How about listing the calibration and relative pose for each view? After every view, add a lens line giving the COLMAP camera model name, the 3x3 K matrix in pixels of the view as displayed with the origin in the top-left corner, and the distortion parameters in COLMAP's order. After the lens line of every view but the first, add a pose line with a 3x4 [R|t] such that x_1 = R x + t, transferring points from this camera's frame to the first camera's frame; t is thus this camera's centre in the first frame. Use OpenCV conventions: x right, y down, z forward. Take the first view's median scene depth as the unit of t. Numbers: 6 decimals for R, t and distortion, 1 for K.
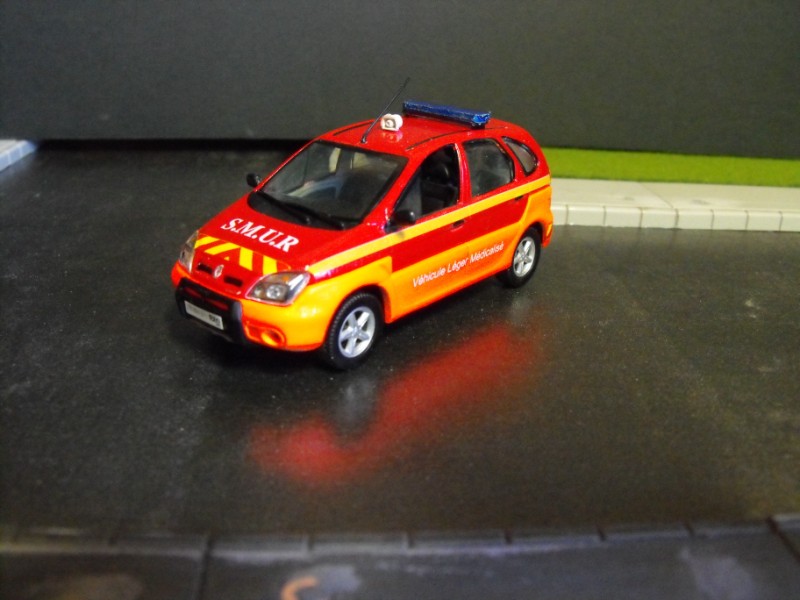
lens RADIAL K [[792.3, 0, 396.7], [0, 792.3, 336.2], [0, 0, 1]] dist [-0.253260, 0.237876]
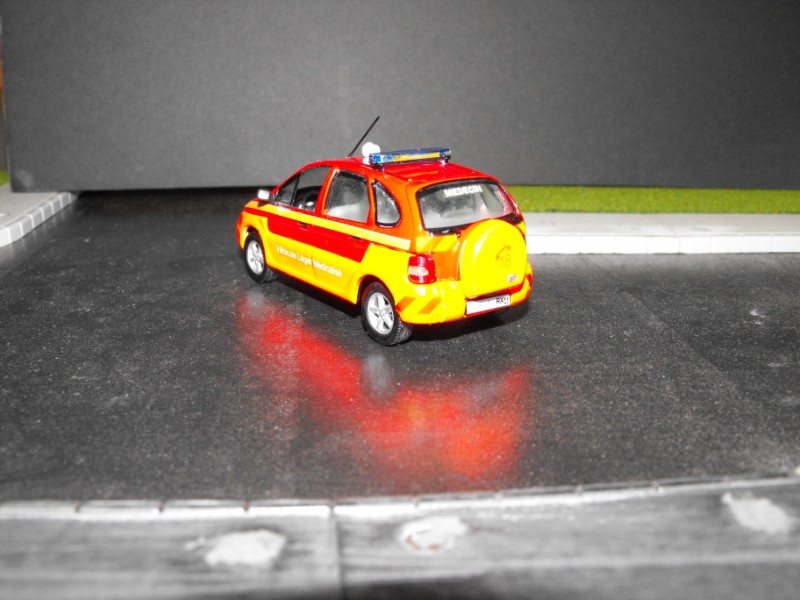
lens RADIAL K [[792.3, 0, 396.7], [0, 792.3, 336.2], [0, 0, 1]] dist [-0.253260, 0.237876]
pose [[0.999371, -0.033013, 0.012939, -0.092718], [0.033790, 0.997290, -0.065352, 0.056363], [-0.010746, 0.065748, 0.997778, -0.126862]]
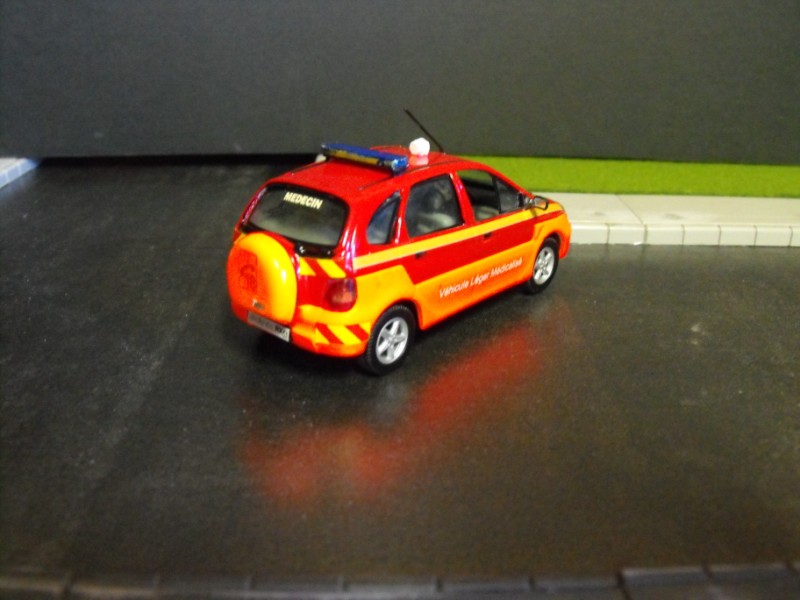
lens RADIAL K [[792.3, 0, 396.7], [0, 792.3, 336.2], [0, 0, 1]] dist [-0.253260, 0.237876]
pose [[0.997941, 0.001307, -0.064129, 0.175880], [-0.000523, 0.999925, 0.012240, -0.055493], [0.064141, -0.012182, 0.997867, -0.020650]]
